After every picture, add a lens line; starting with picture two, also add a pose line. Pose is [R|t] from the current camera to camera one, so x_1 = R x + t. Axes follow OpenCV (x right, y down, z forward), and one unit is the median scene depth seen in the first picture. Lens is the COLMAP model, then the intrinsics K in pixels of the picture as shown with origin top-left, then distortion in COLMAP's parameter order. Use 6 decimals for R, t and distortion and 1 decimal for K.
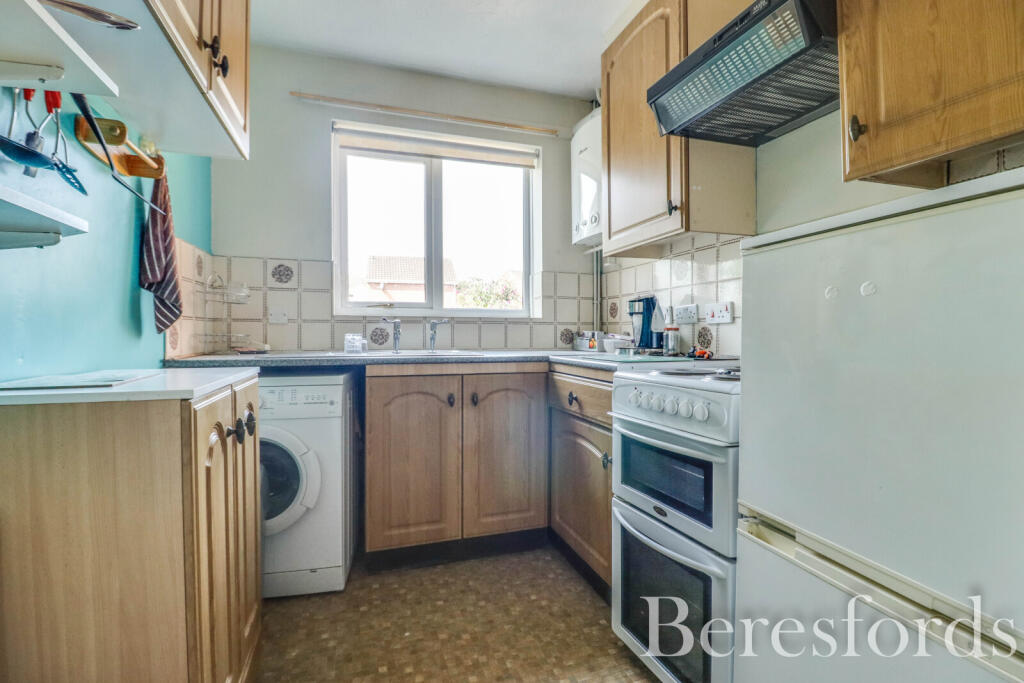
lens RADIAL K [[472.4, 0, 508.7], [0, 472.4, 336.9], [0, 0, 1]] dist [-0.008044, -0.004857]
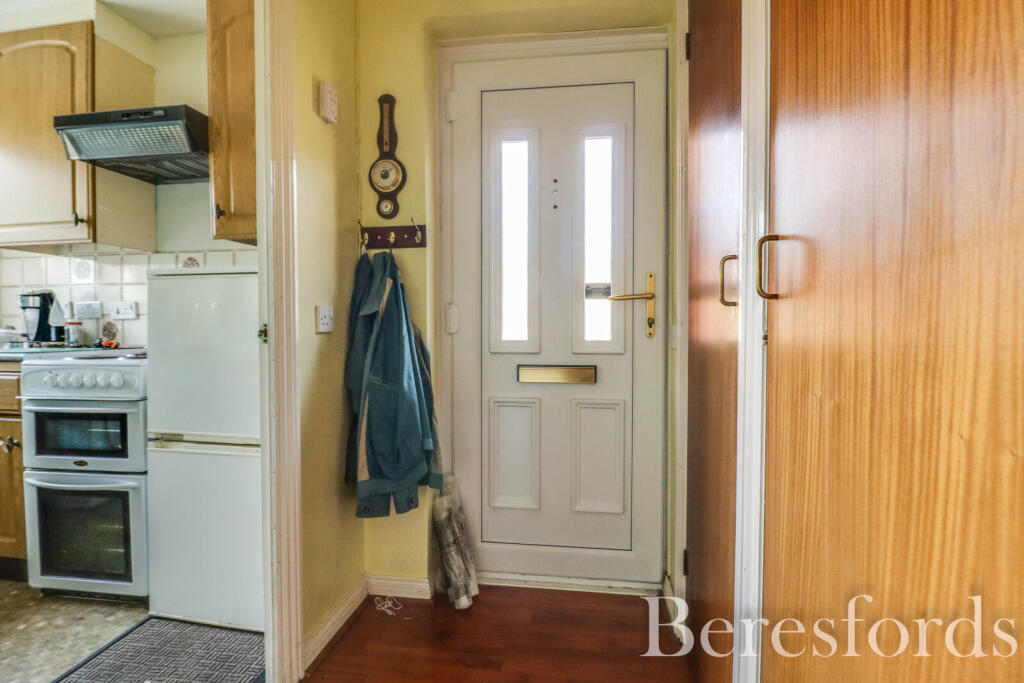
lens RADIAL K [[472.4, 0, 510.6], [0, 472.4, 340.0], [0, 0, 1]] dist [-0.008044, -0.004857]
pose [[0.430890, -0.019033, 0.902204, -0.240774], [0.002984, 0.999802, 0.019667, 0.004607], [-0.902400, -0.005782, 0.430861, -0.466116]]
